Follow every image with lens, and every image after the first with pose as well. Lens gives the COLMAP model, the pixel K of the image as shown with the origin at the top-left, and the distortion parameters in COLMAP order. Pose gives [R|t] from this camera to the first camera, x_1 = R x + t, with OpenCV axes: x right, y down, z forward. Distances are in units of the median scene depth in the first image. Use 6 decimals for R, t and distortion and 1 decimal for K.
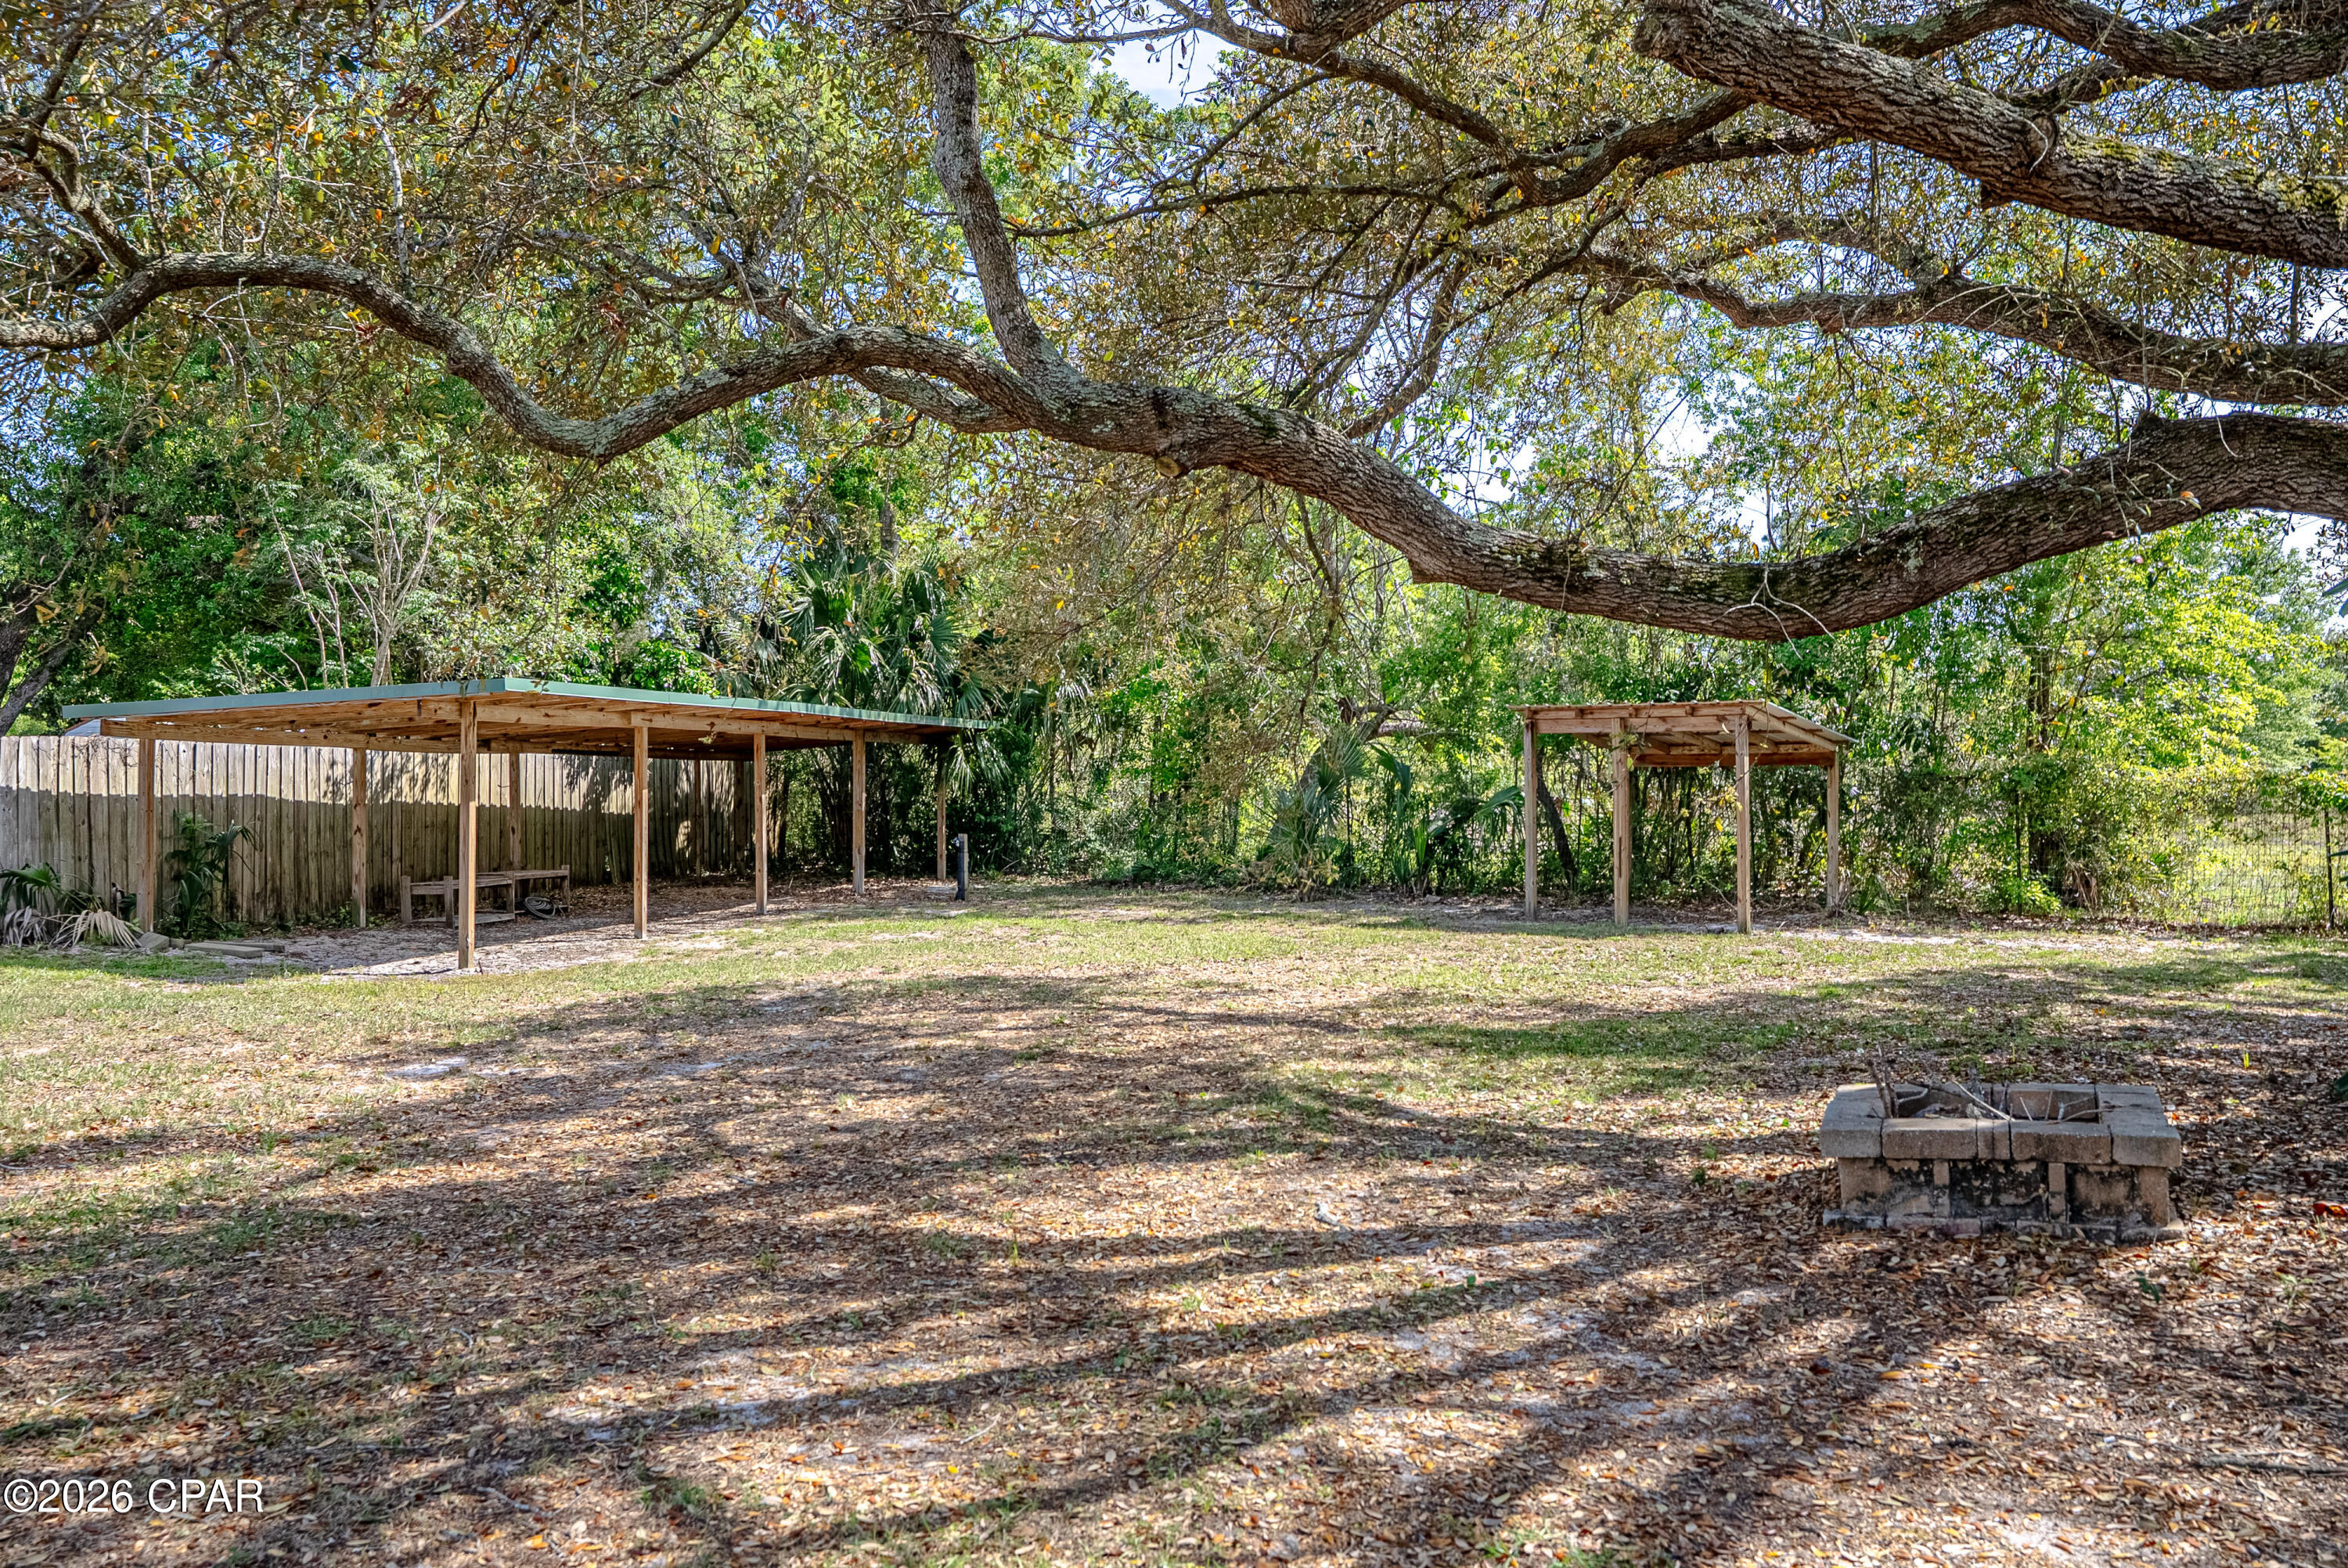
lens RADIAL K [[2147.6, 0, 1176.2], [0, 2147.6, 783.6], [0, 0, 1]] dist [0.058682, -0.000077]
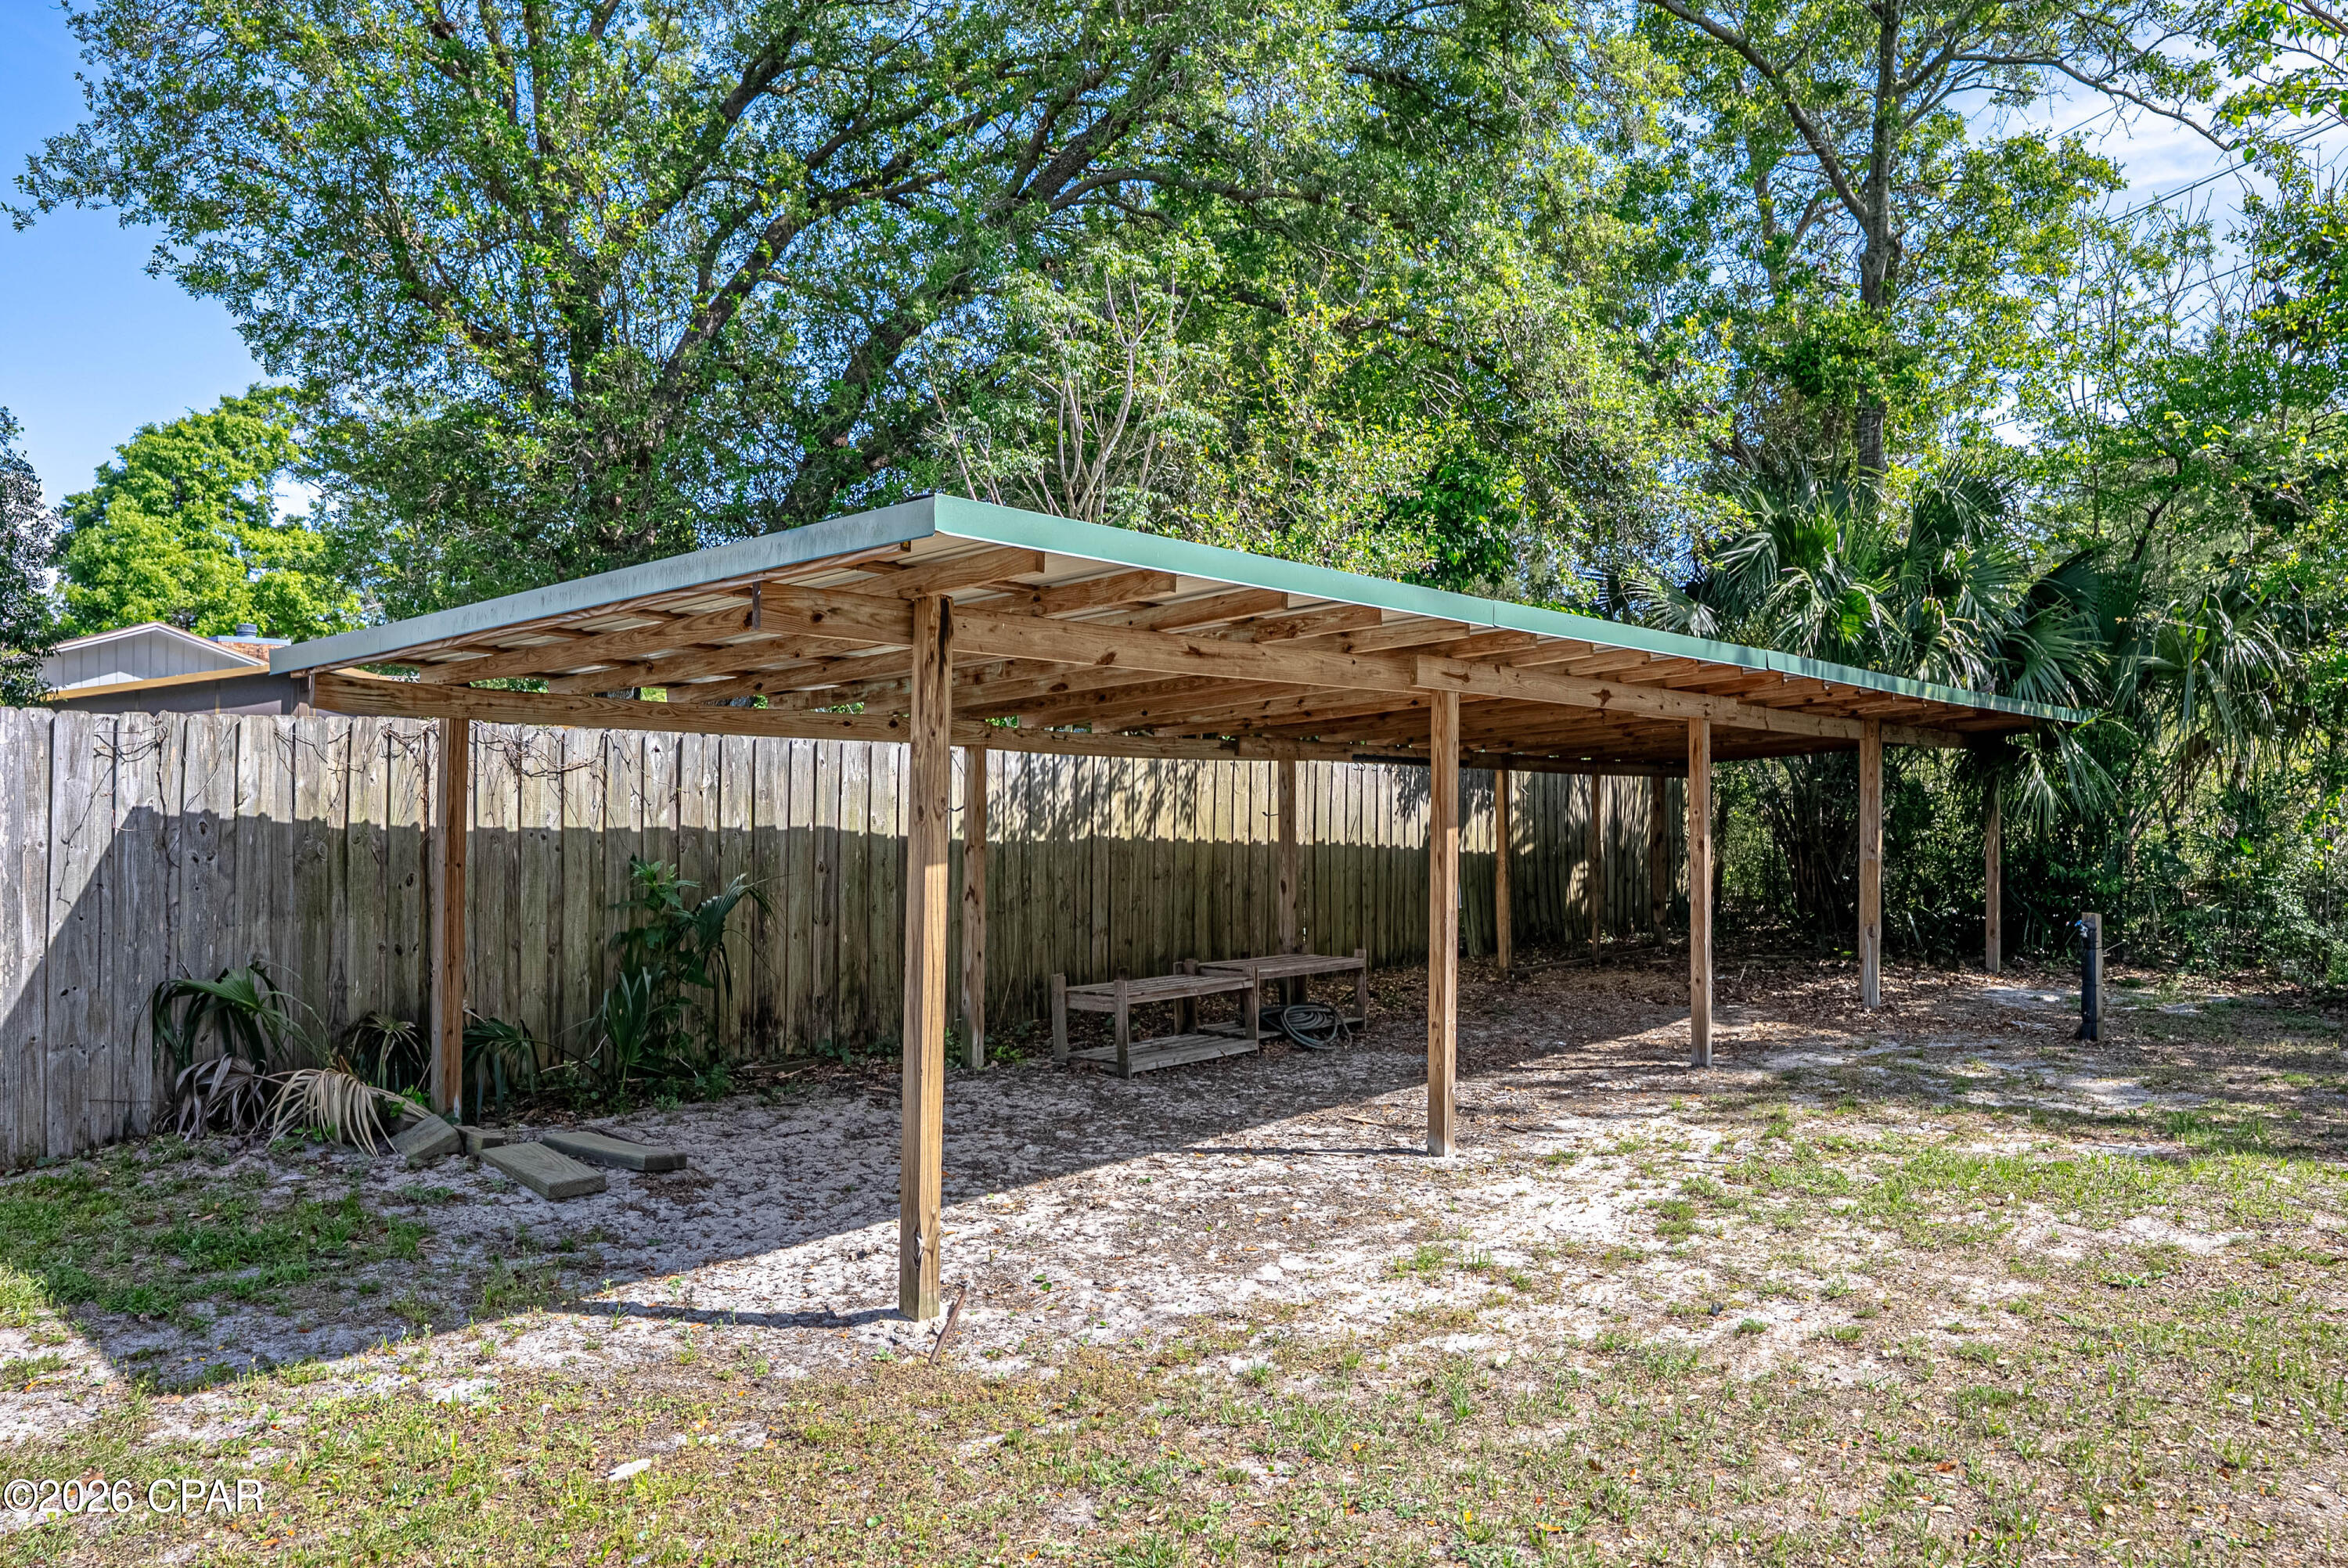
lens RADIAL K [[1787.2, 0, 1176.2], [0, 1787.2, 786.4], [0, 0, 1]] dist [0.002981, 0.001117]
pose [[0.894710, 0.004477, -0.446625, -0.108780], [-0.008251, 0.999945, -0.006507, -0.002941], [0.446571, 0.009507, 0.894698, 0.533171]]
